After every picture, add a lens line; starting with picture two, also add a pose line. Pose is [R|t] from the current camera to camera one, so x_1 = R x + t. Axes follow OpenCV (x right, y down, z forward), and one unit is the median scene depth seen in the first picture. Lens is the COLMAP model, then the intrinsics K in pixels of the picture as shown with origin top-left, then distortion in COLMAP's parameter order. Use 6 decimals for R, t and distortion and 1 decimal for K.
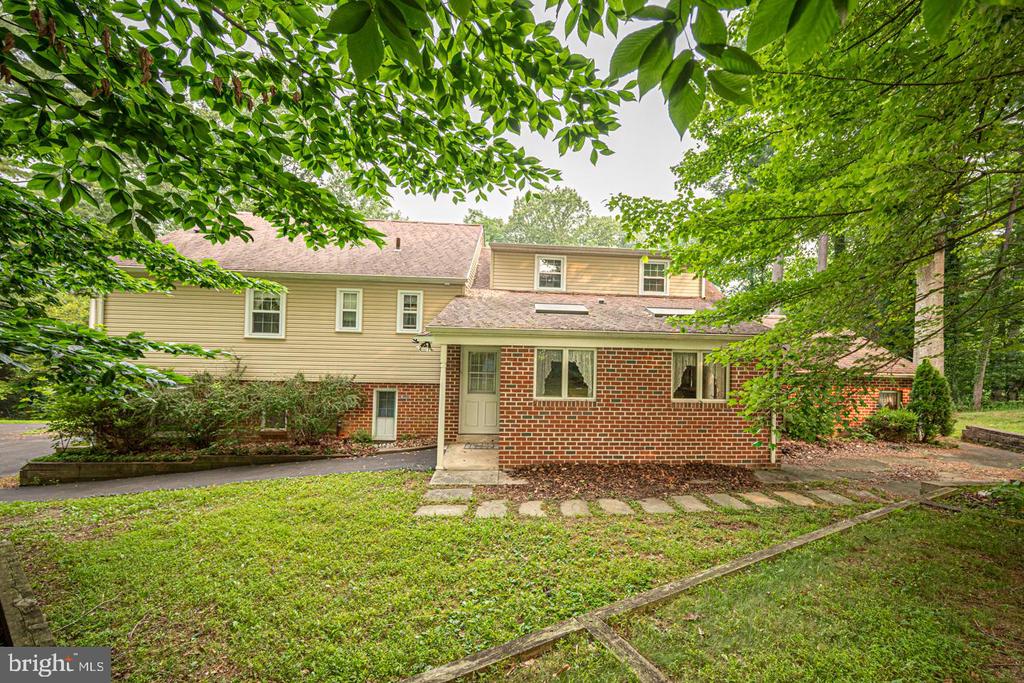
lens RADIAL K [[436.3, 0, 512.2], [0, 436.3, 344.8], [0, 0, 1]] dist [0.000285, -0.000028]
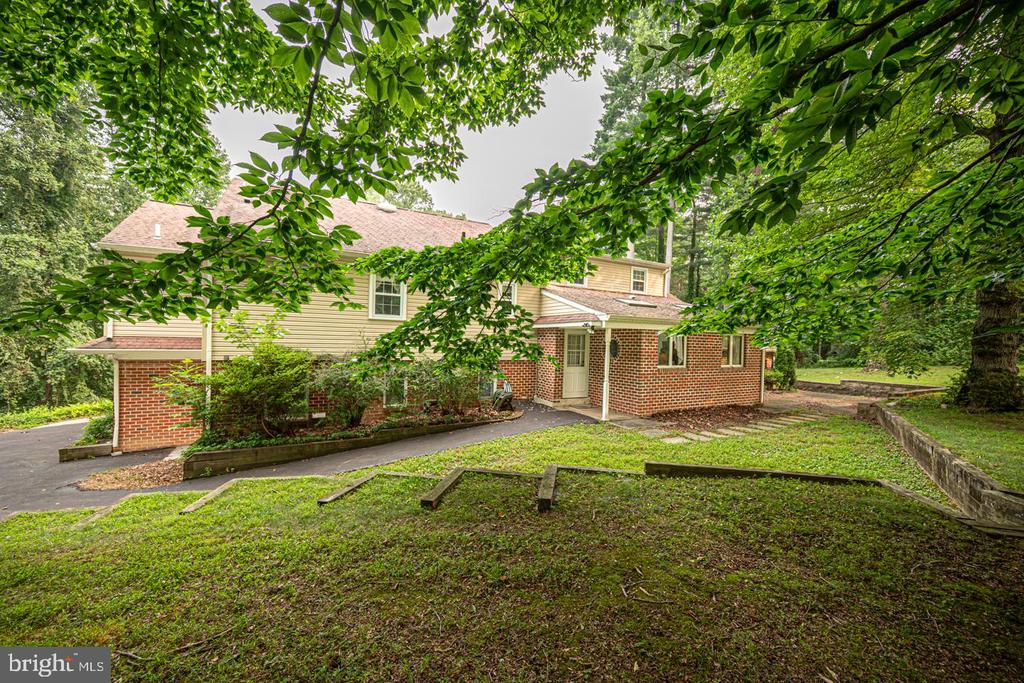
lens RADIAL K [[406.9, 0, 511.8], [0, 406.9, 342.4], [0, 0, 1]] dist [0.001314, 0.000070]
pose [[0.918196, -0.000917, 0.396126, -0.680586], [-0.012568, 0.999426, 0.031444, 0.004918], [-0.395927, -0.033850, 0.917658, -0.020043]]
